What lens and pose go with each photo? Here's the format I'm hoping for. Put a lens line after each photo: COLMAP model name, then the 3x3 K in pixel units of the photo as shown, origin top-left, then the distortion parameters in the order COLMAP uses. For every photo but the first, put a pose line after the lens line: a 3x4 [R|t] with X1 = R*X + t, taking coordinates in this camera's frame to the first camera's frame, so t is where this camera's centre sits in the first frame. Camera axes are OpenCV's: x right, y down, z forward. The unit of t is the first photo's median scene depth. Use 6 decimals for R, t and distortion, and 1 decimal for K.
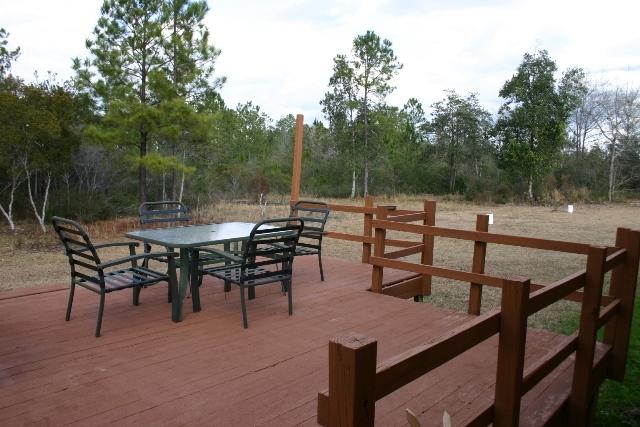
lens RADIAL K [[499.4, 0, 319.7], [0, 499.4, 212.9], [0, 0, 1]] dist [-0.002259, -0.000091]
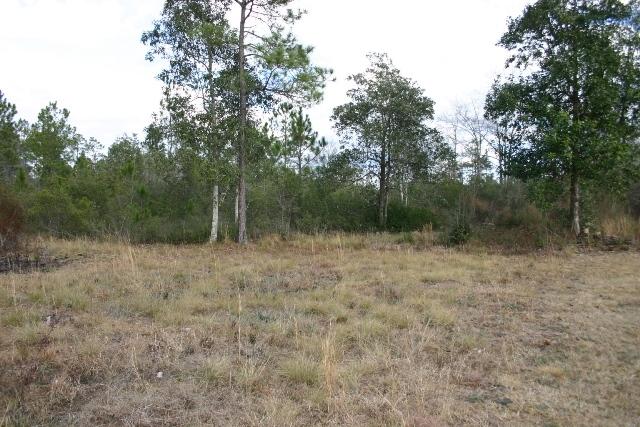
lens RADIAL K [[515.1, 0, 318.6], [0, 515.1, 211.3], [0, 0, 1]] dist [-0.118420, 0.050566]
pose [[0.956113, -0.003831, 0.292972, 0.019730], [0.026562, 0.996930, -0.073650, -0.021712], [-0.291791, 0.078200, 0.953280, 0.504644]]
